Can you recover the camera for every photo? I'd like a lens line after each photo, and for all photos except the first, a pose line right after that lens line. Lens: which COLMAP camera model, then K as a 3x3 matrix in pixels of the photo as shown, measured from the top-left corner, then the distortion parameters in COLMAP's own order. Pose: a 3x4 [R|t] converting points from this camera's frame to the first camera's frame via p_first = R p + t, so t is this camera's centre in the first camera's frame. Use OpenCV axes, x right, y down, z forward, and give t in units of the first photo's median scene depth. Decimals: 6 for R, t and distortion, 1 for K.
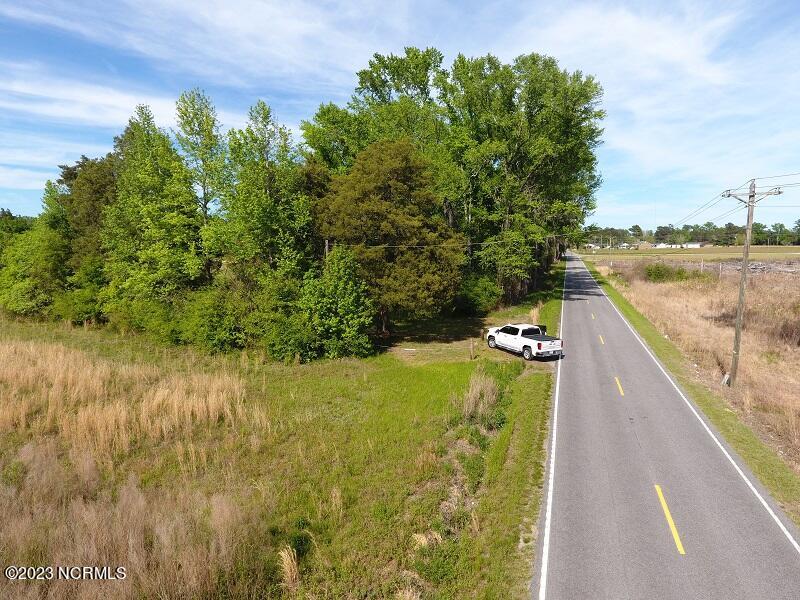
lens RADIAL K [[491.7, 0, 402.4], [0, 491.7, 302.5], [0, 0, 1]] dist [0.028033, -0.009969]
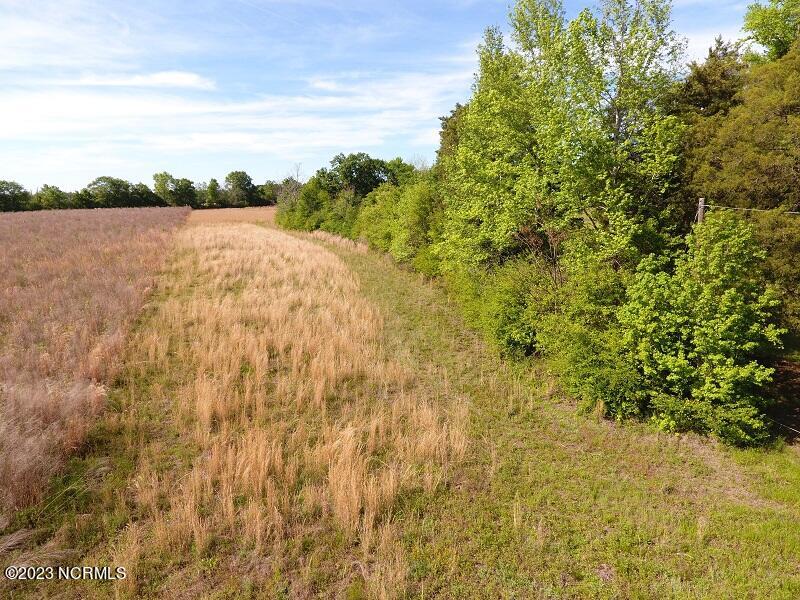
lens RADIAL K [[491.7, 0, 403.0], [0, 491.7, 302.4], [0, 0, 1]] dist [0.028033, -0.009969]
pose [[0.693353, 0.151743, -0.704440, 0.016519], [-0.075742, 0.987508, 0.138168, -0.070750], [0.716606, -0.042443, 0.696186, 0.426501]]
